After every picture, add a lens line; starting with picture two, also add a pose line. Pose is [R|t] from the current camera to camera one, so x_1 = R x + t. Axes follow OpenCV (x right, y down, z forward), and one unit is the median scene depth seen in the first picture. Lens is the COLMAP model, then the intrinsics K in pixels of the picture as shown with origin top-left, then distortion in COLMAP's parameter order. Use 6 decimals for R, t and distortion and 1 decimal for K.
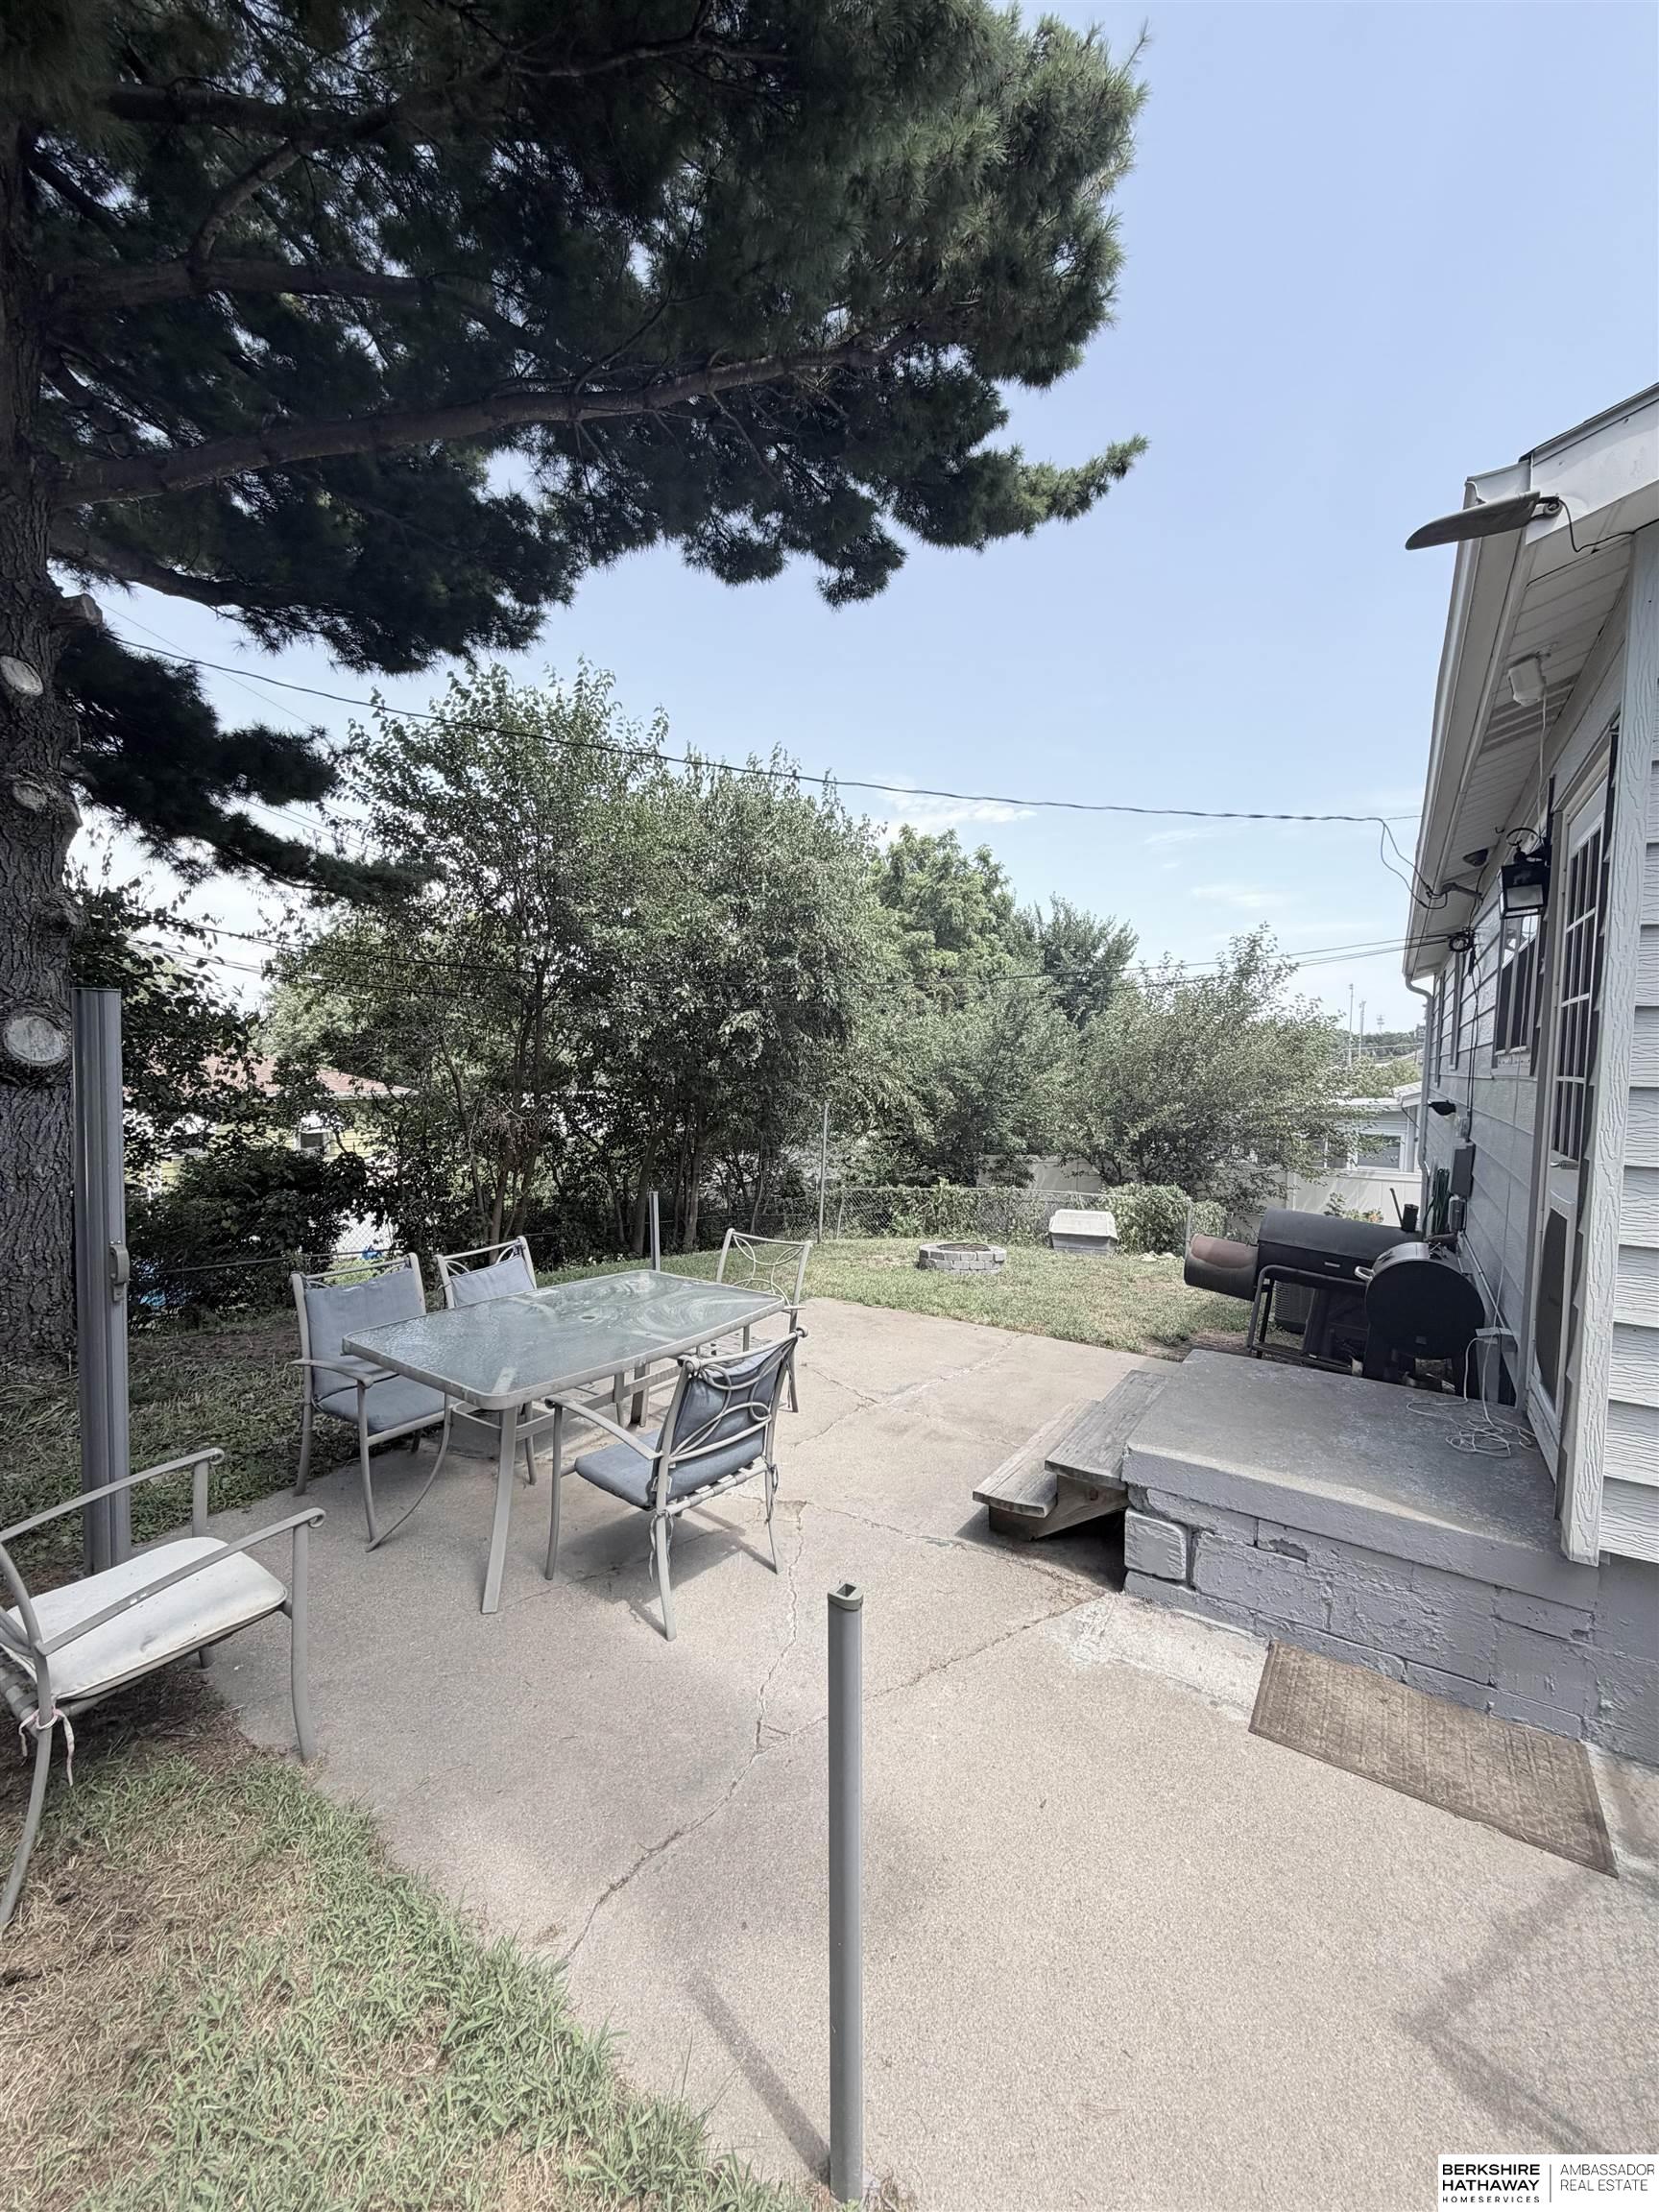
lens RADIAL K [[879.3, 0, 837.4], [0, 879.3, 1101.6], [0, 0, 1]] dist [-0.001934, -0.000117]
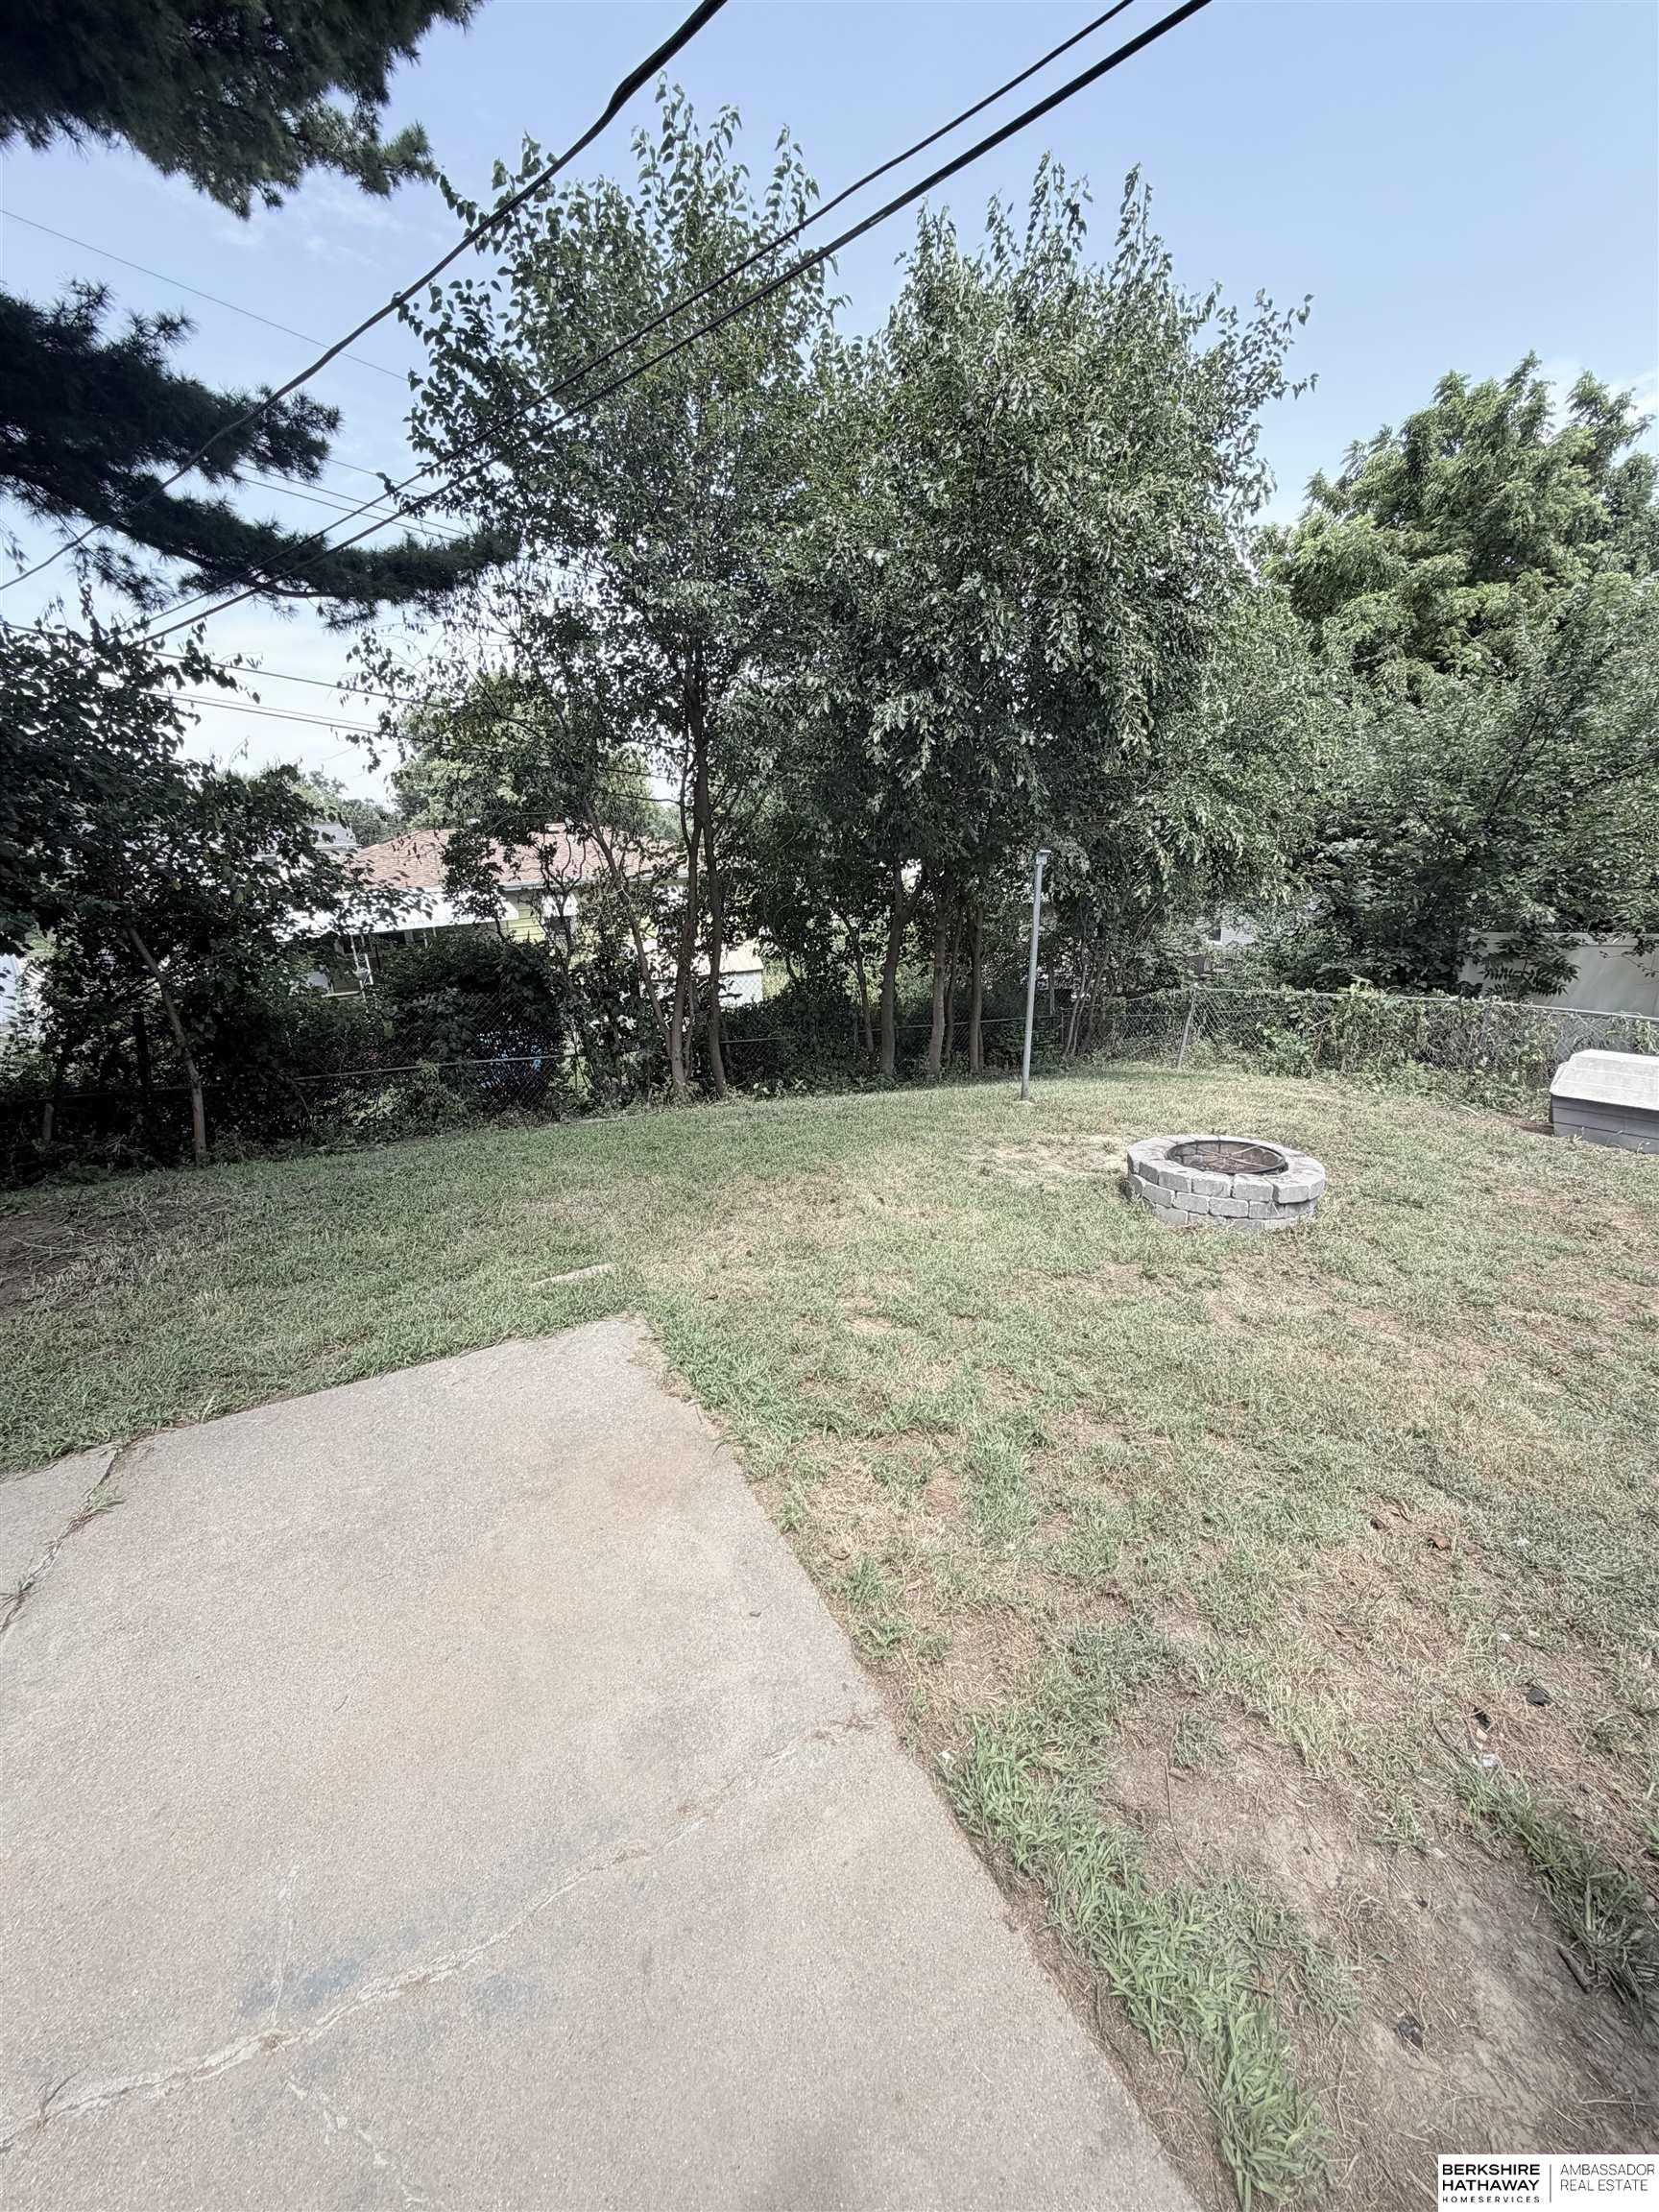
lens RADIAL K [[879.3, 0, 837.4], [0, 879.3, 1101.6], [0, 0, 1]] dist [-0.001934, -0.000117]
pose [[0.860650, 0.094107, -0.500425, 0.103743], [0.039658, 0.967400, 0.250128, 0.005422], [0.507650, -0.235119, 0.828861, 0.266524]]
